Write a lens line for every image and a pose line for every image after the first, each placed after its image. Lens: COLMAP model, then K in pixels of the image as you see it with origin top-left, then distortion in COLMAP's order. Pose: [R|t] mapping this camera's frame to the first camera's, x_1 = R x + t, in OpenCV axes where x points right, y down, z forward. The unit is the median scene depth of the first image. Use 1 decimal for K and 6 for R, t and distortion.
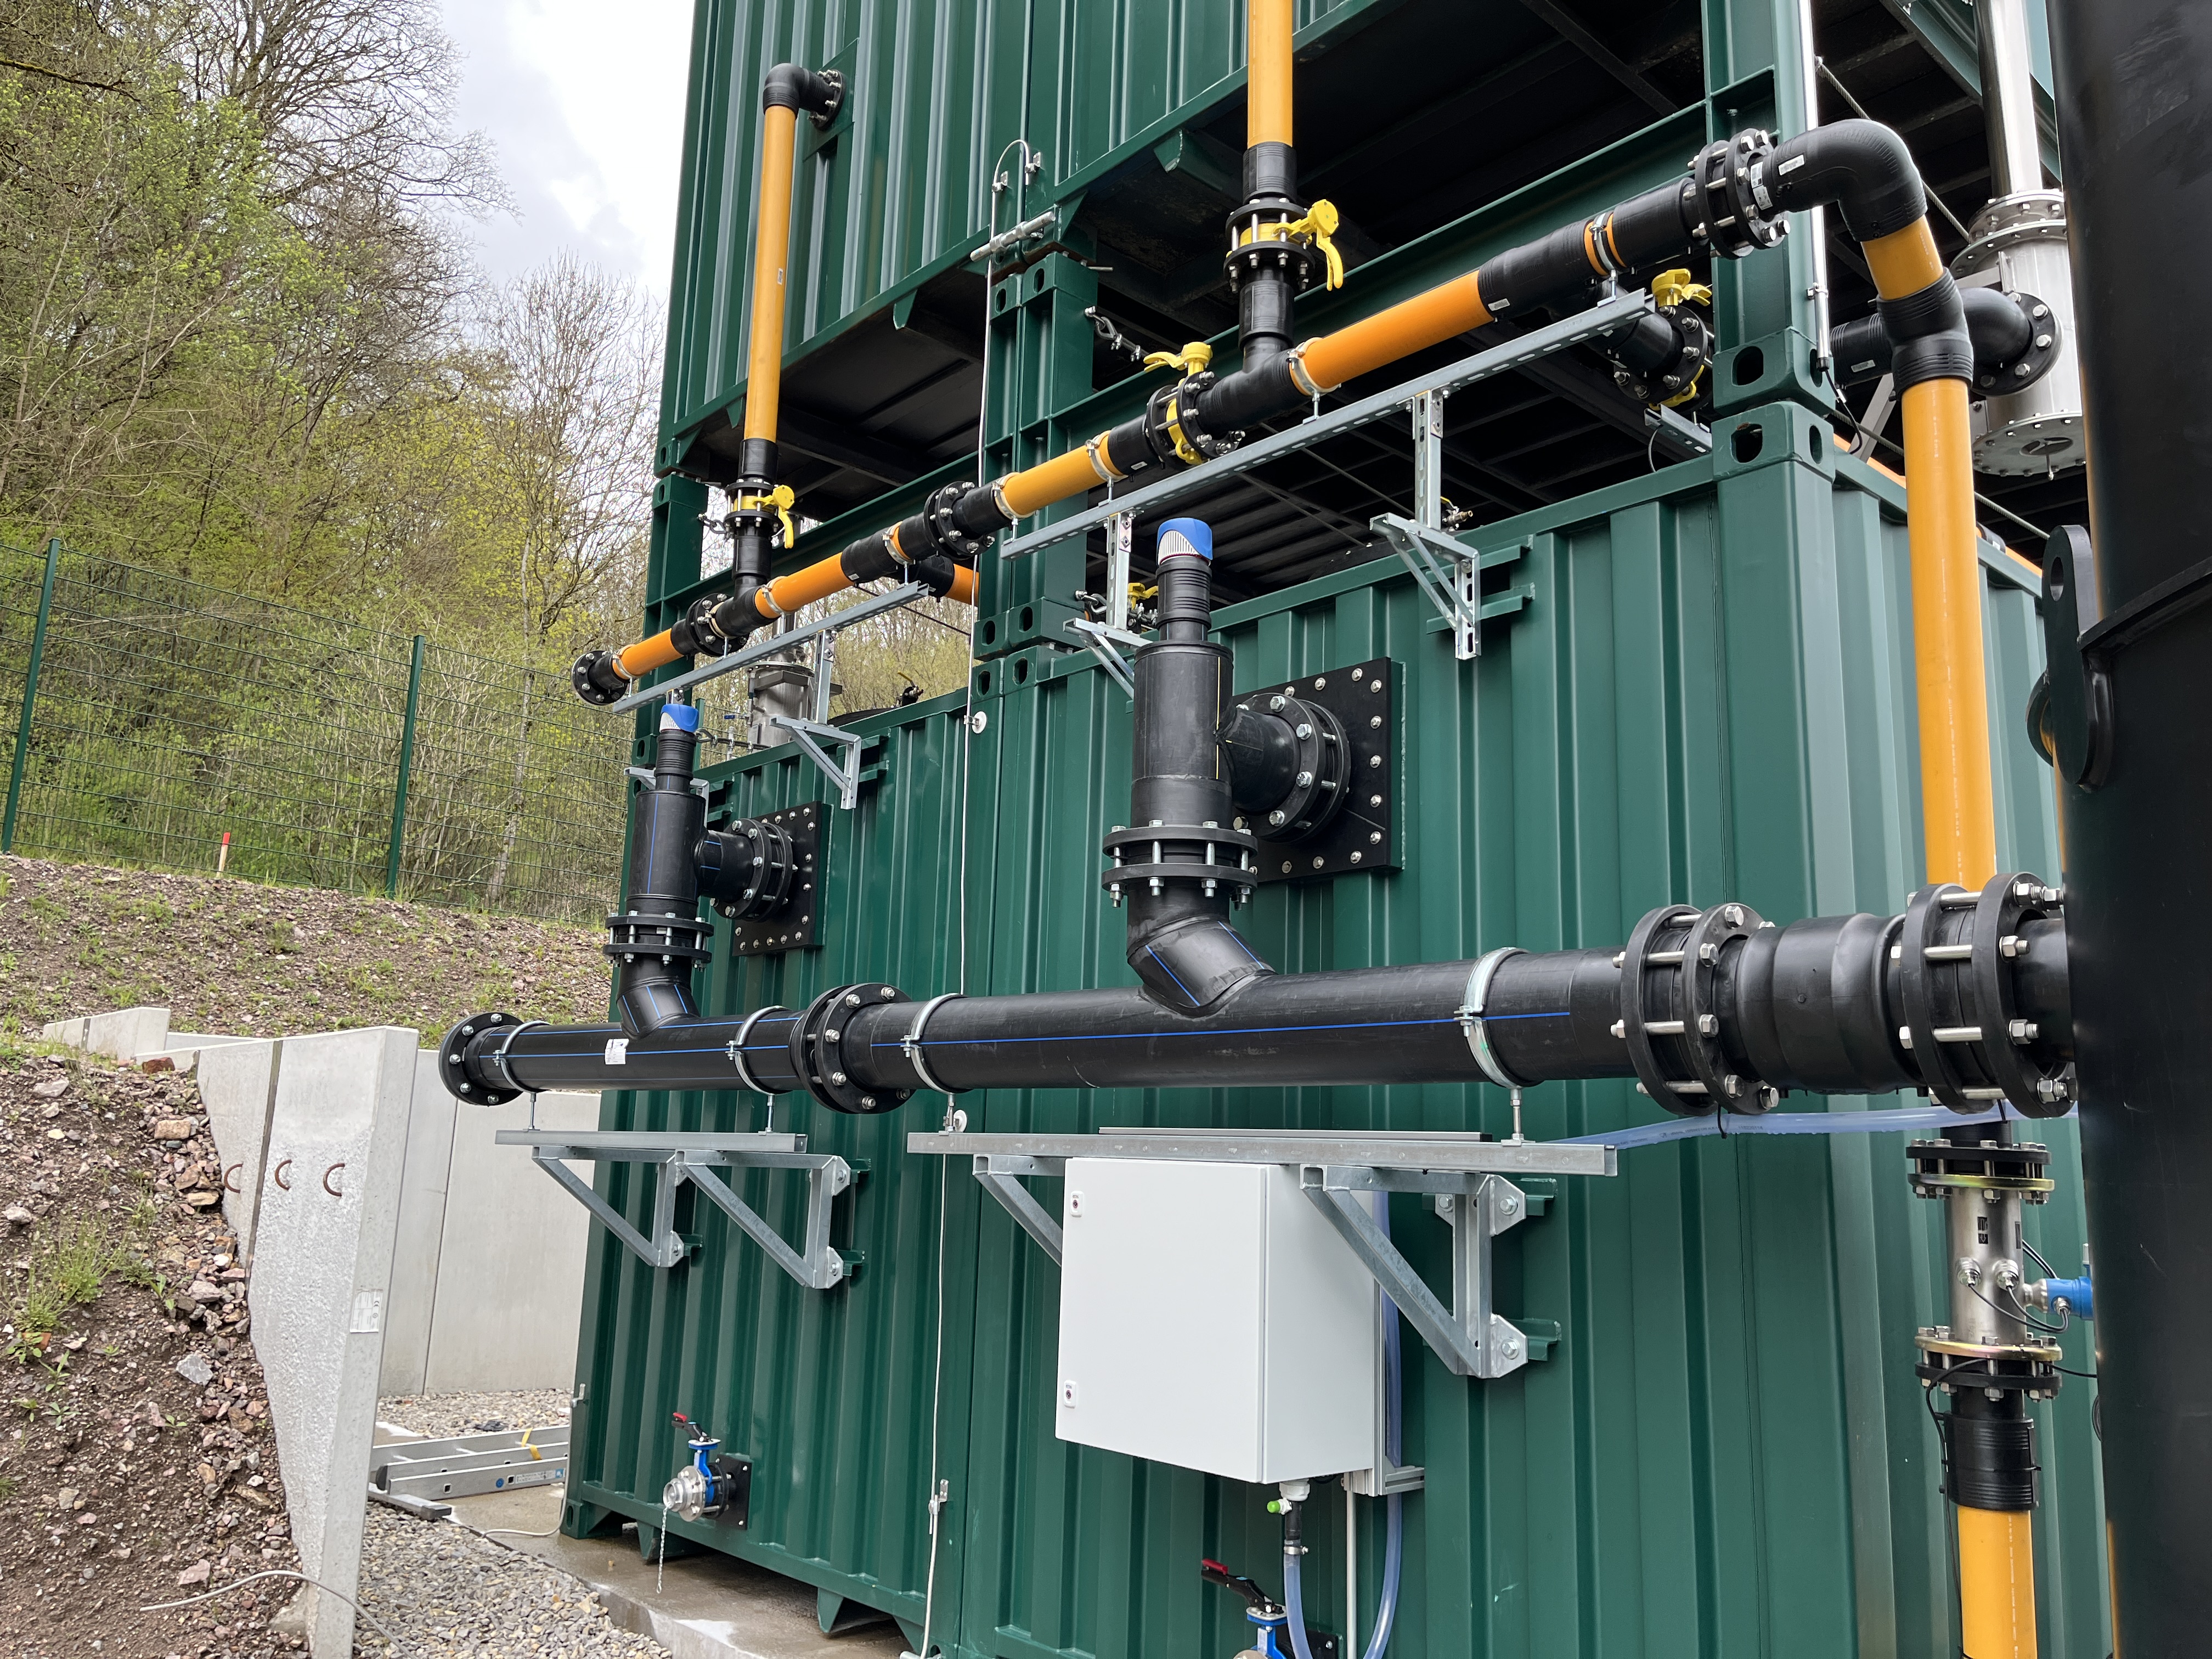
lens RADIAL K [[1620.3, 0, 1133.7], [0, 1620.3, 835.4], [0, 0, 1]] dist [0.079488, -0.105583]
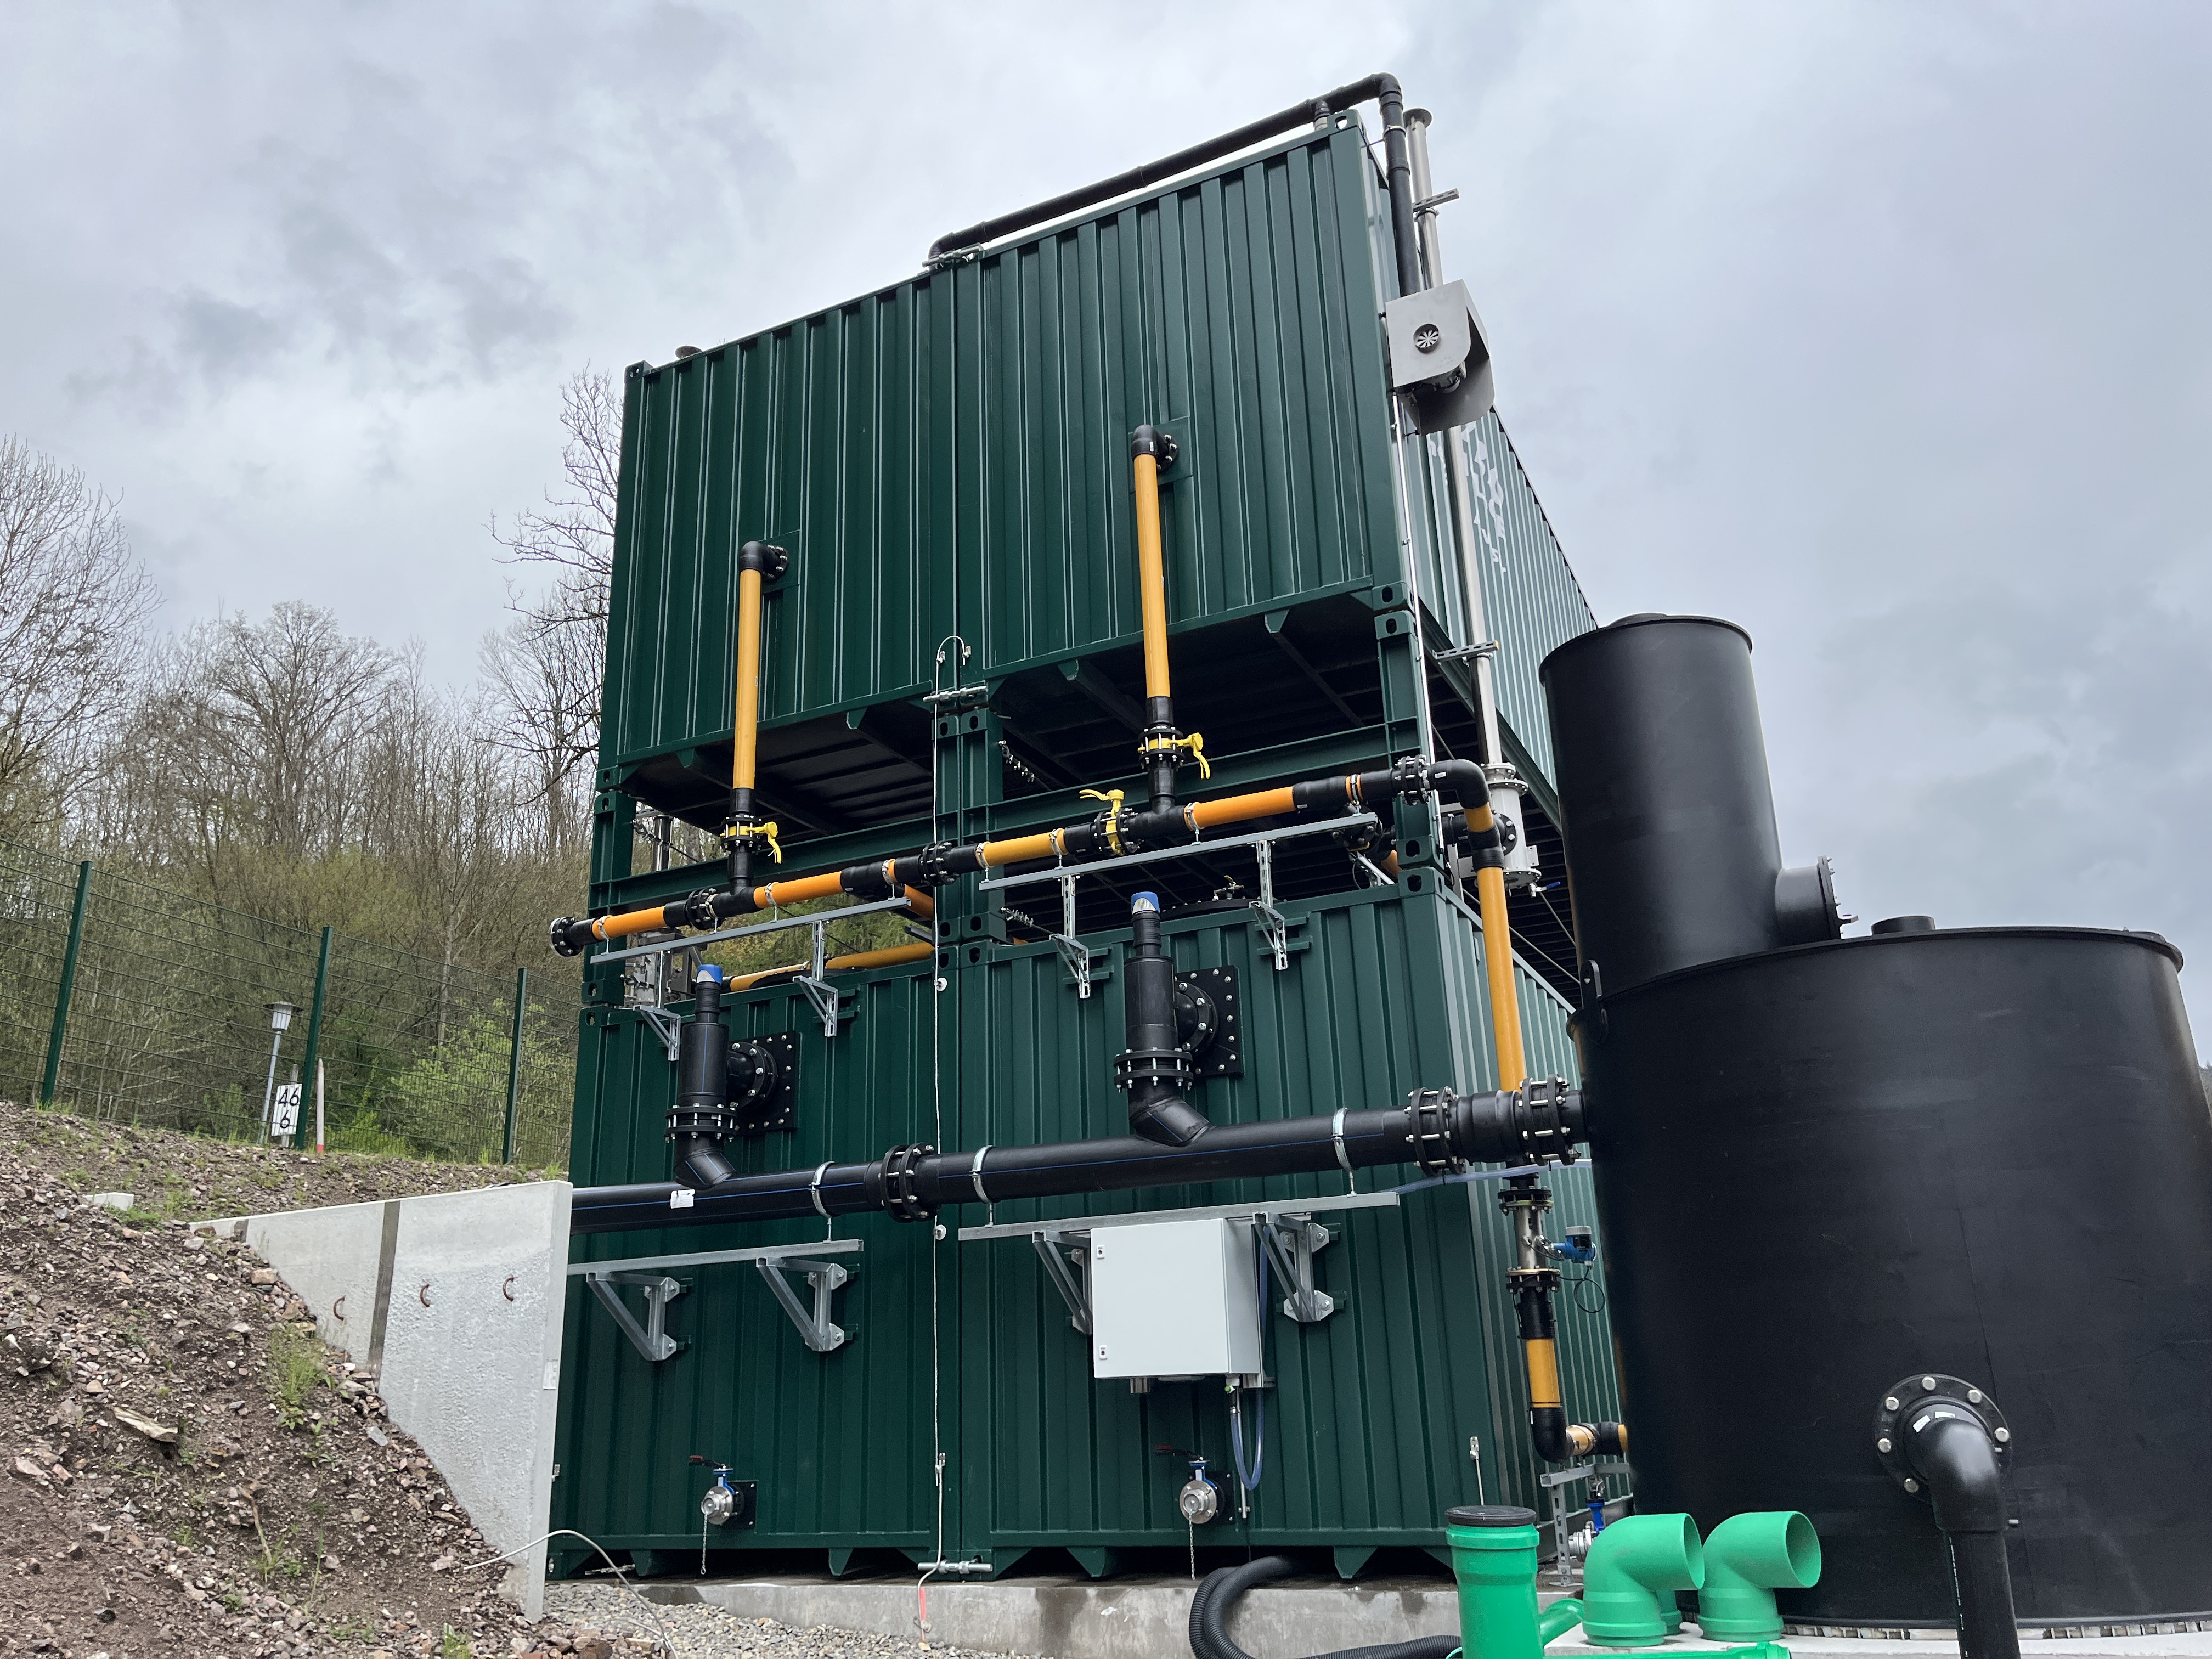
lens RADIAL K [[1620.3, 0, 1133.7], [0, 1620.3, 835.4], [0, 0, 1]] dist [0.079488, -0.105583]
pose [[0.920153, 0.065523, 0.386039, -0.697052], [-0.011403, 0.989966, -0.140847, 0.011767], [-0.391394, 0.125199, 0.911667, -0.734737]]
